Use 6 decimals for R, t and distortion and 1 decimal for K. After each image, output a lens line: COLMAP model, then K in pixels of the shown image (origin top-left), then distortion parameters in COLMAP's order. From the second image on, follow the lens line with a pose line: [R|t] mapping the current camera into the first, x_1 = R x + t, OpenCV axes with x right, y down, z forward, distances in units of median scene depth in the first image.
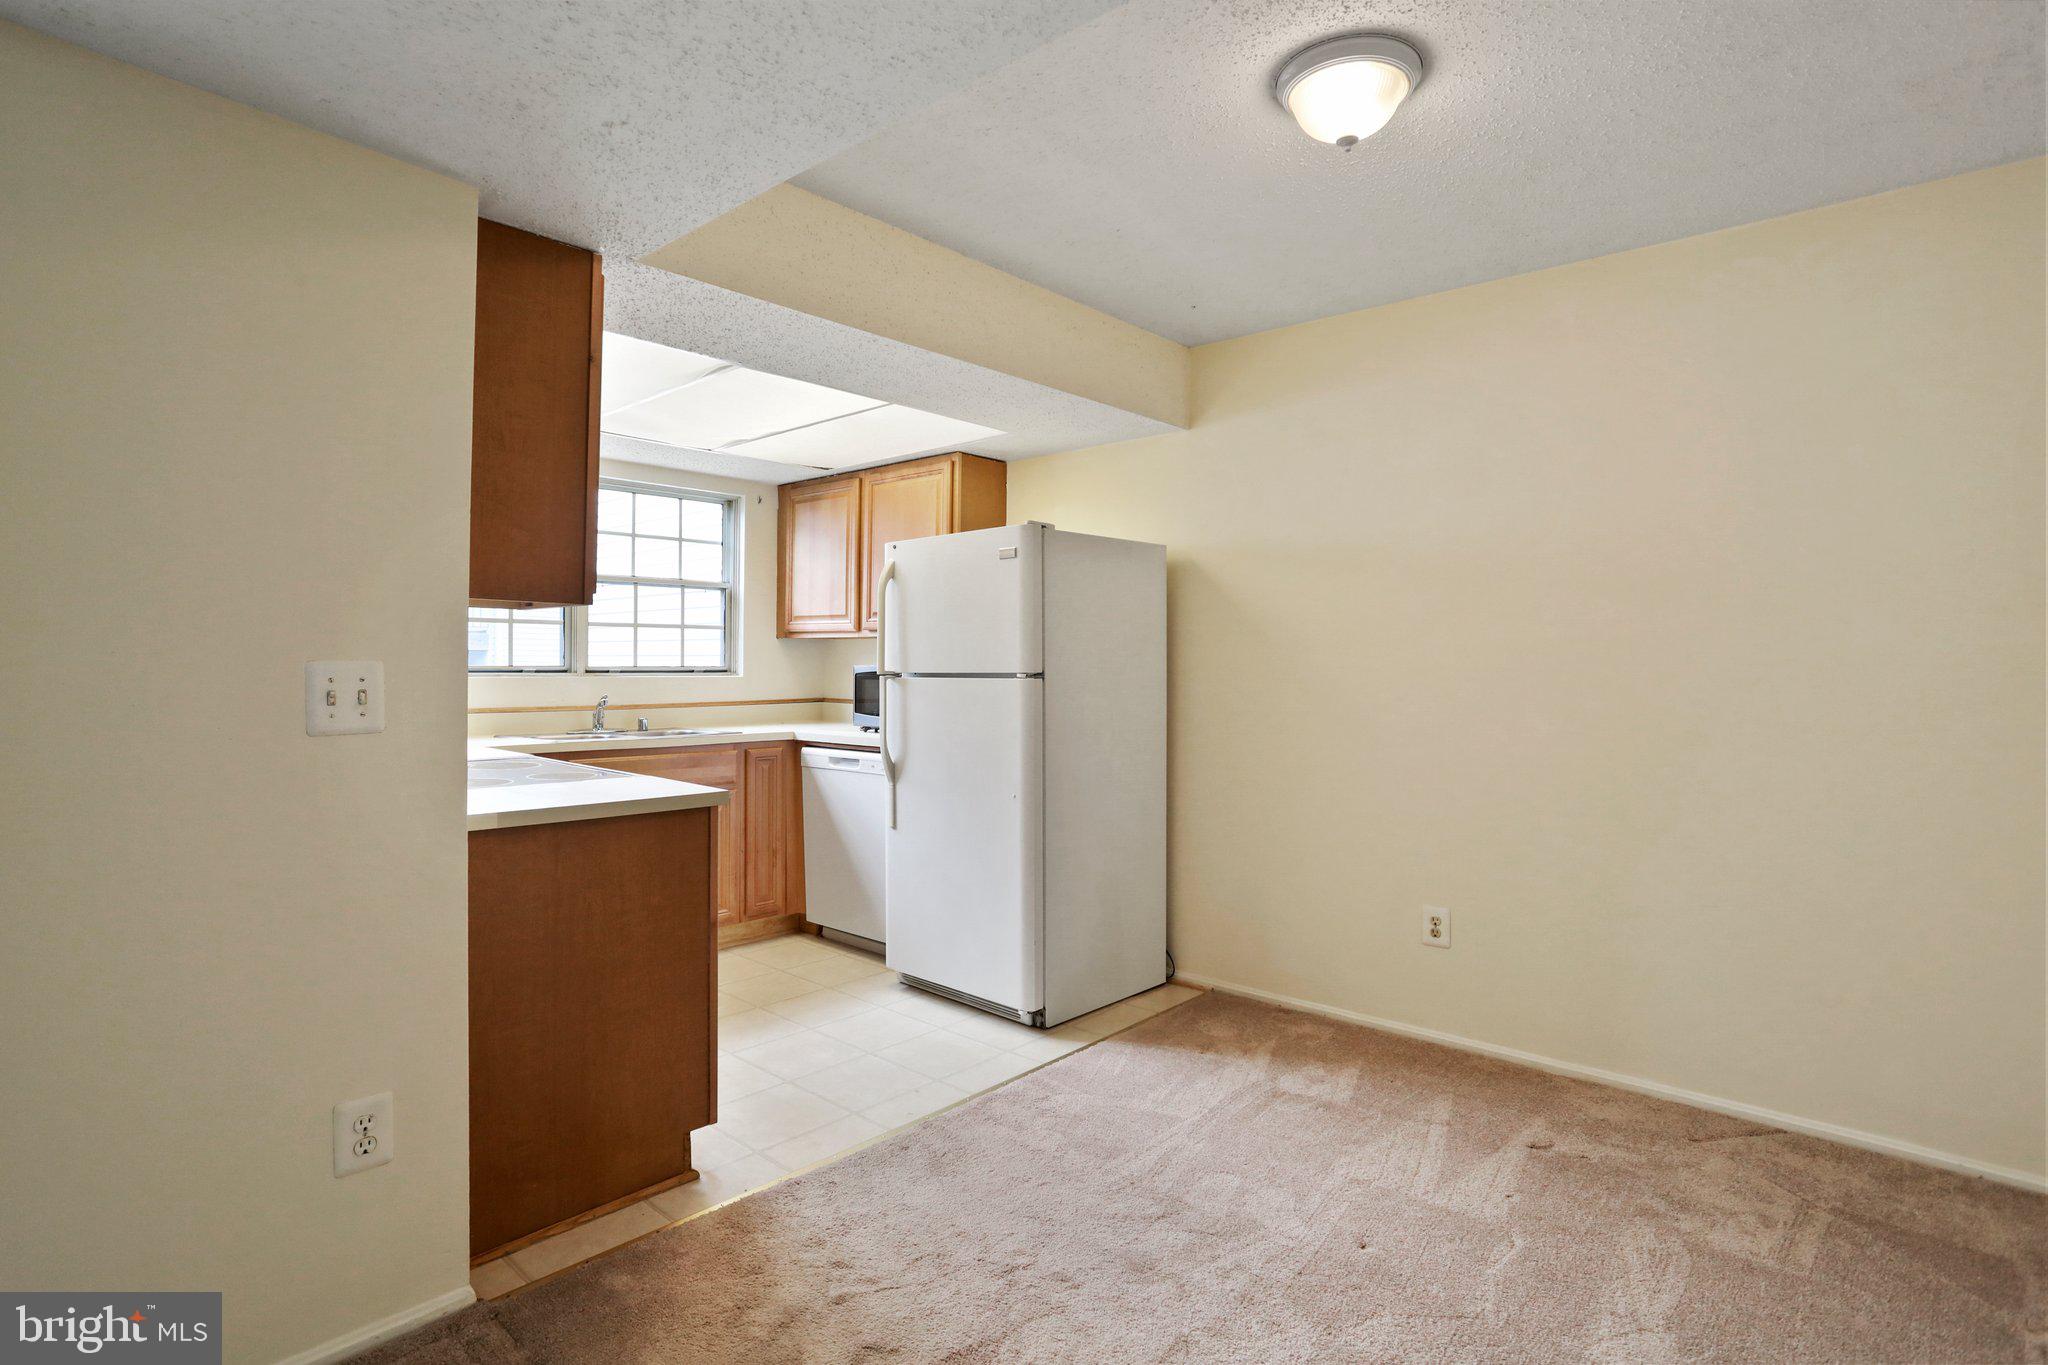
lens RADIAL K [[1057.4, 0, 1026.0], [0, 1057.4, 672.1], [0, 0, 1]] dist [-0.028662, -0.000316]
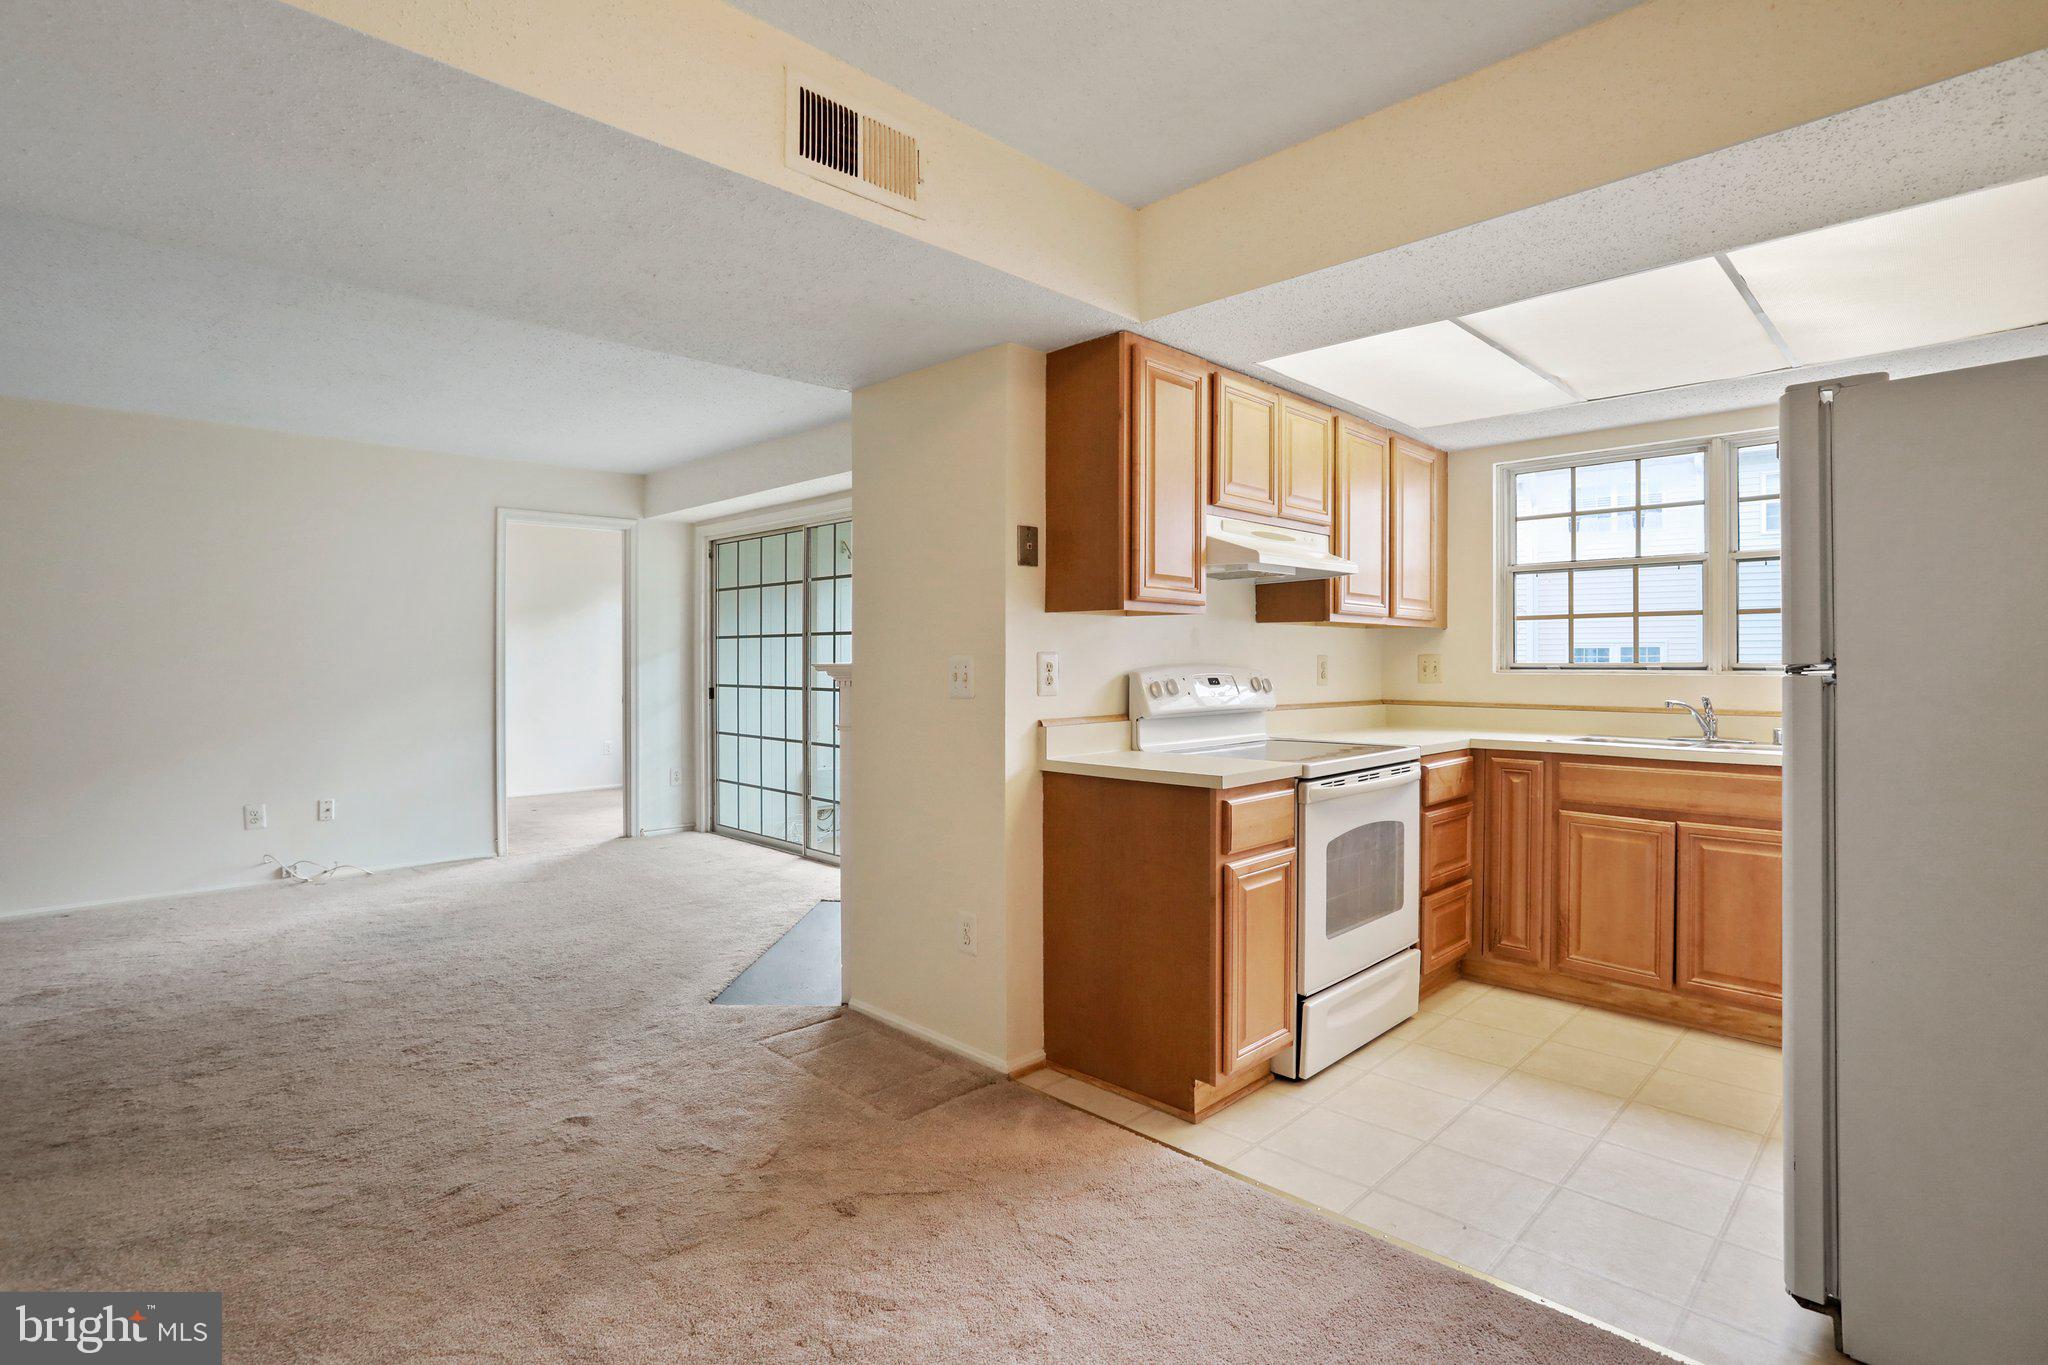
lens RADIAL K [[1003.0, 0, 1031.2], [0, 1003.0, 676.9], [0, 0, 1]] dist [-0.014311, 0.002927]
pose [[-0.043676, 0.009877, -0.998997, 0.499358], [-0.009345, 0.999903, 0.010294, 0.002997], [0.999002, 0.009785, -0.043579, 0.587626]]
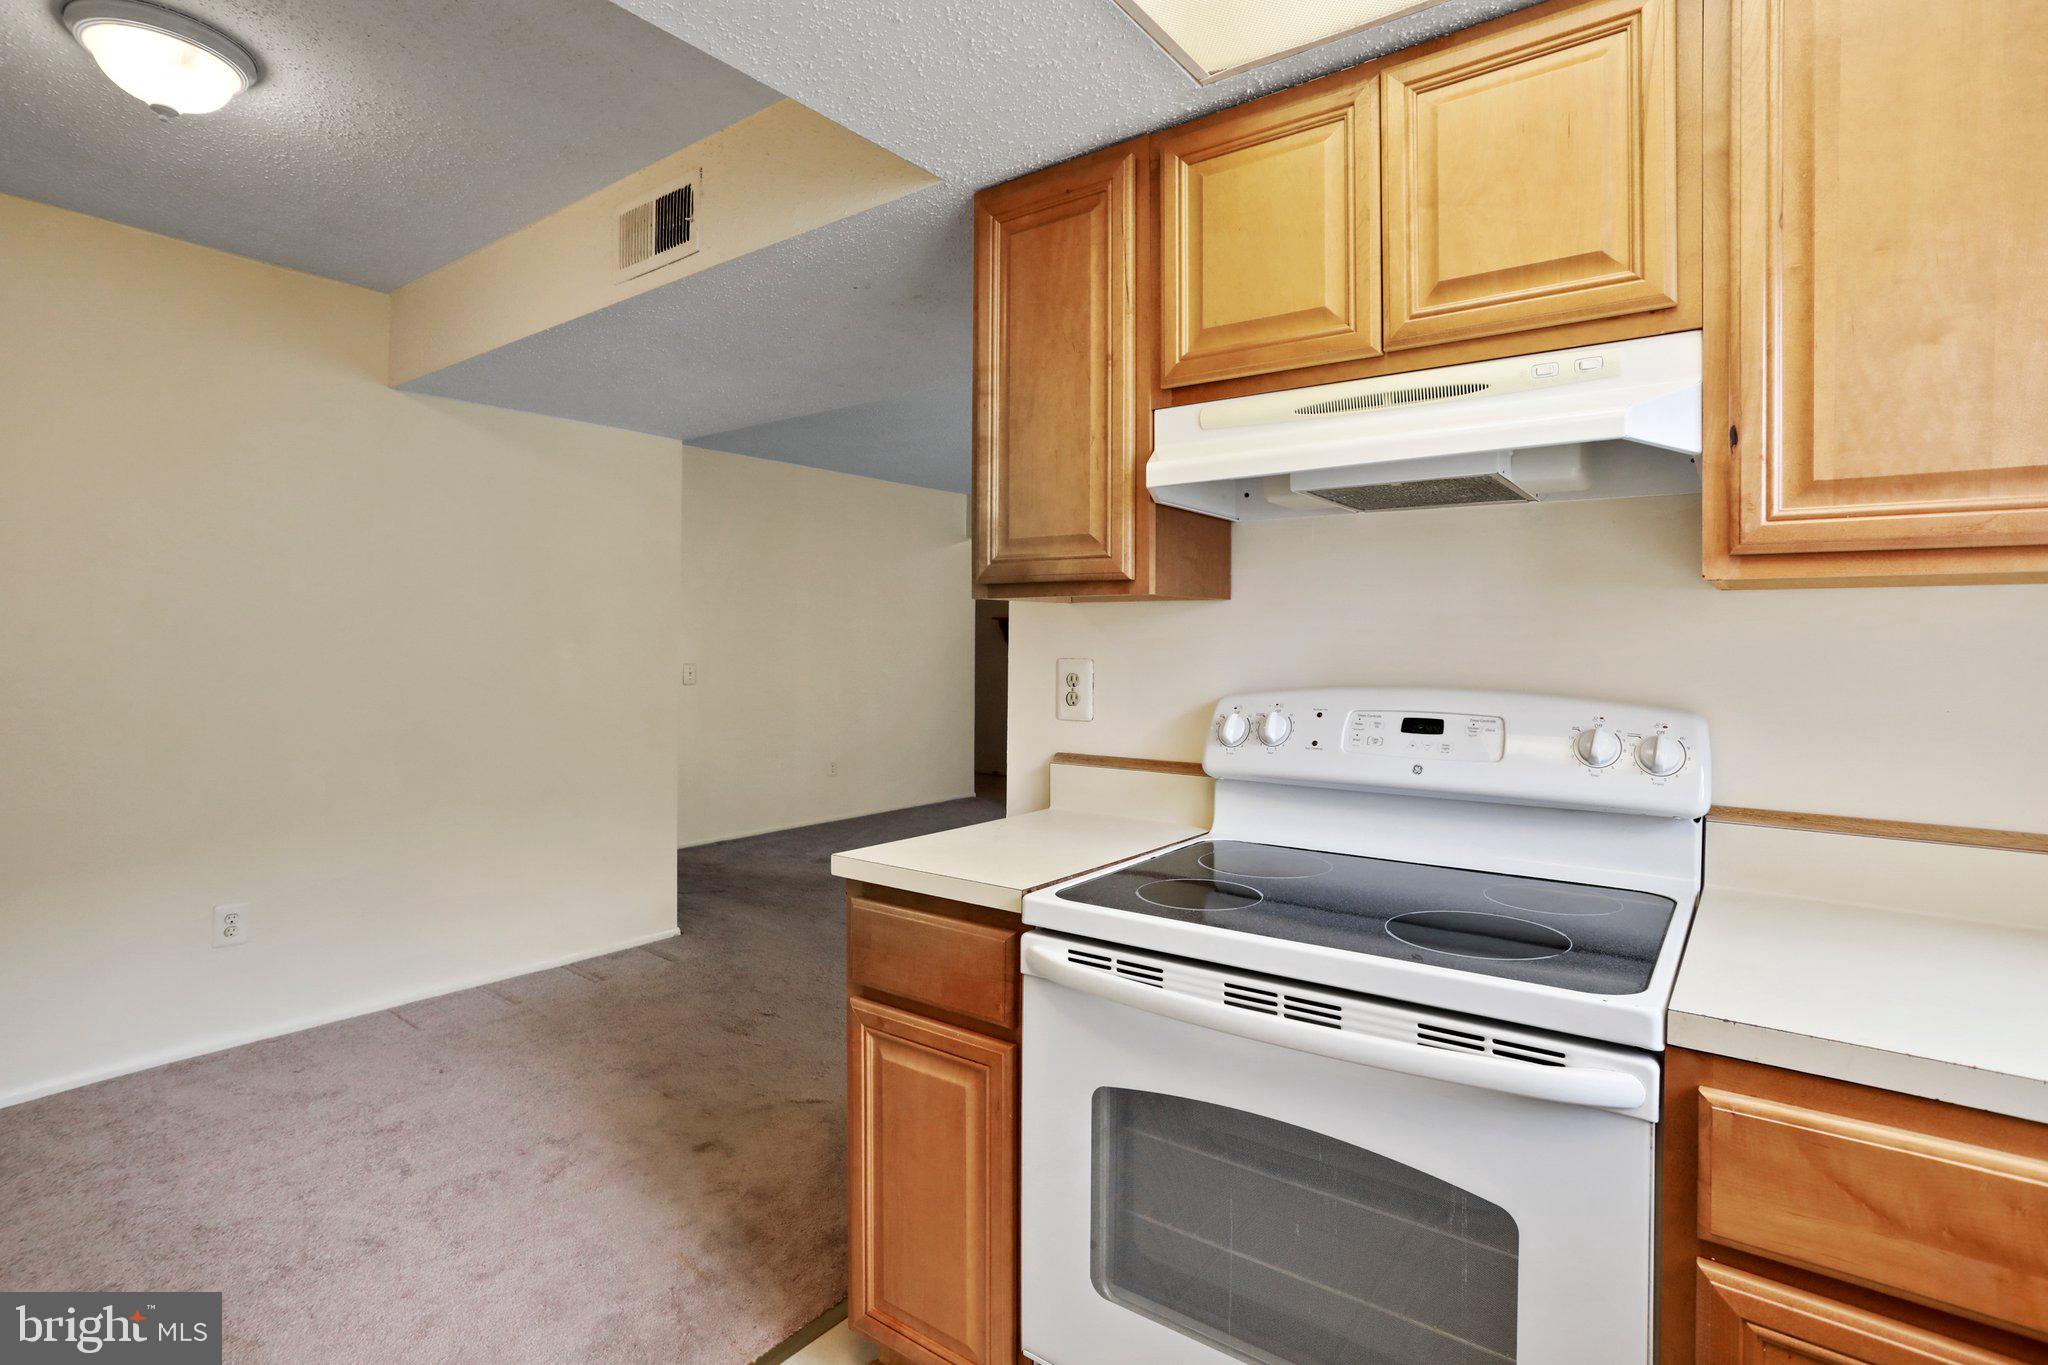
lens RADIAL K [[1003.0, 0, 1023.9], [0, 1003.0, 648.9], [0, 0, 1]] dist [-0.014311, 0.002927]
pose [[-0.995020, -0.010874, -0.099083, -0.235942], [-0.012551, 0.999788, 0.016320, -0.023960], [0.098885, 0.017483, -0.994945, 1.143162]]
